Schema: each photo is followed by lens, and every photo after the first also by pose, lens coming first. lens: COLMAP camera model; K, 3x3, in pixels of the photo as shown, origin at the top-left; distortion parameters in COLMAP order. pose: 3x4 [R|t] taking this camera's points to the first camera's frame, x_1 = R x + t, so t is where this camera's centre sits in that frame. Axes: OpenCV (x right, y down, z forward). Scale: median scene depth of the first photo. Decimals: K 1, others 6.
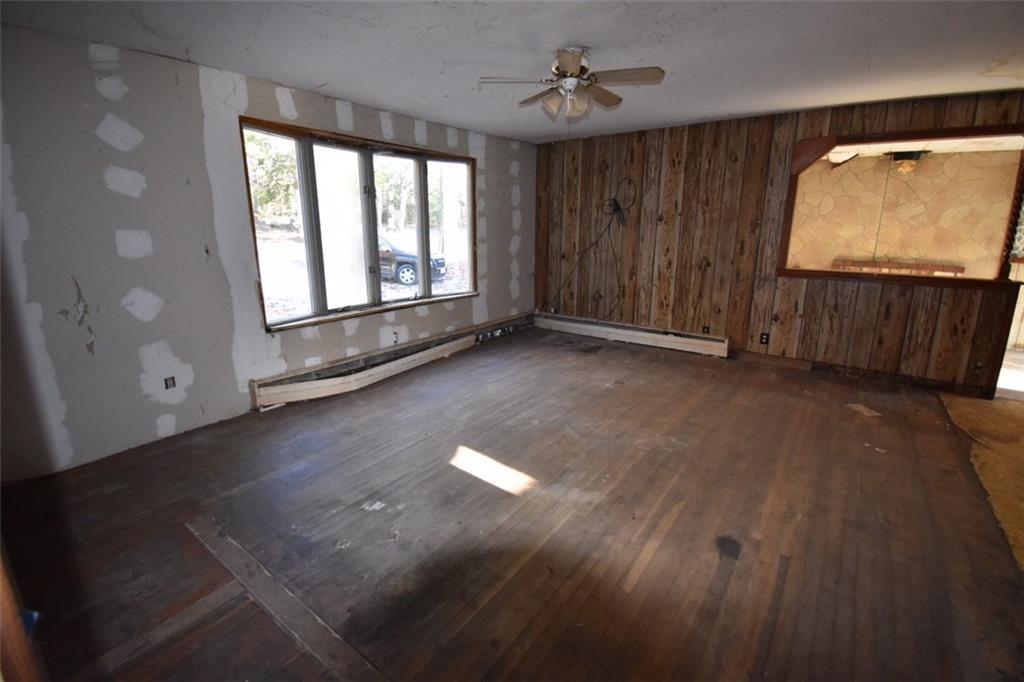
lens RADIAL K [[459.2, 0, 507.5], [0, 459.2, 336.0], [0, 0, 1]] dist [-0.003530, -0.000862]
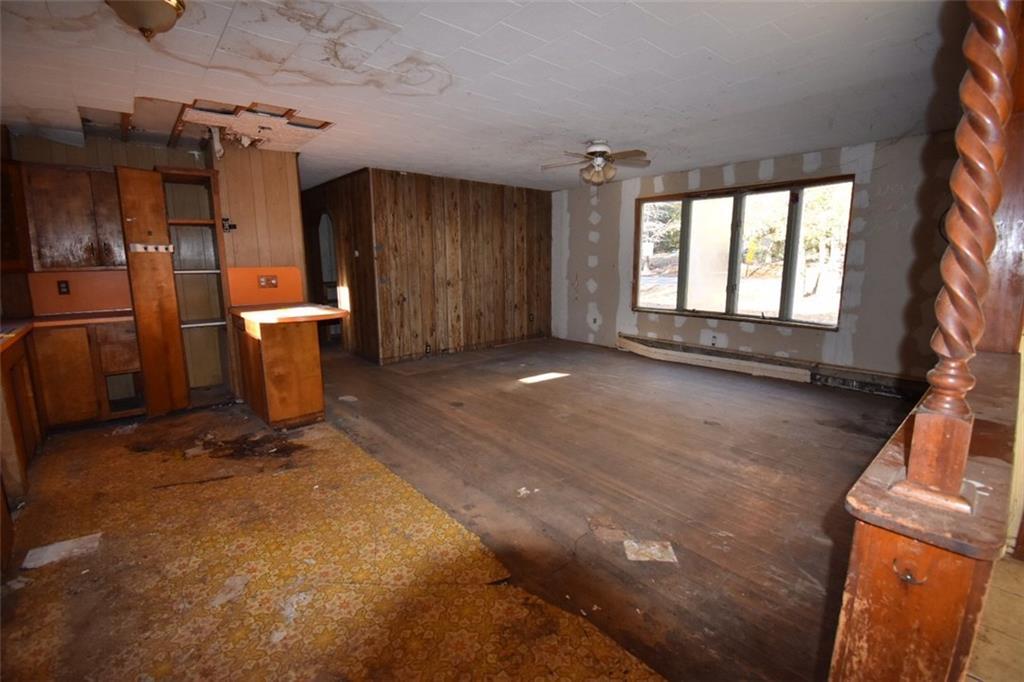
lens RADIAL K [[459.2, 0, 510.5], [0, 459.2, 339.3], [0, 0, 1]] dist [-0.003530, -0.000862]
pose [[-0.234943, 0.164772, -0.957942, 1.348996], [-0.222230, 0.950319, 0.217964, -0.186308], [0.946264, 0.264093, -0.186653, 0.879760]]
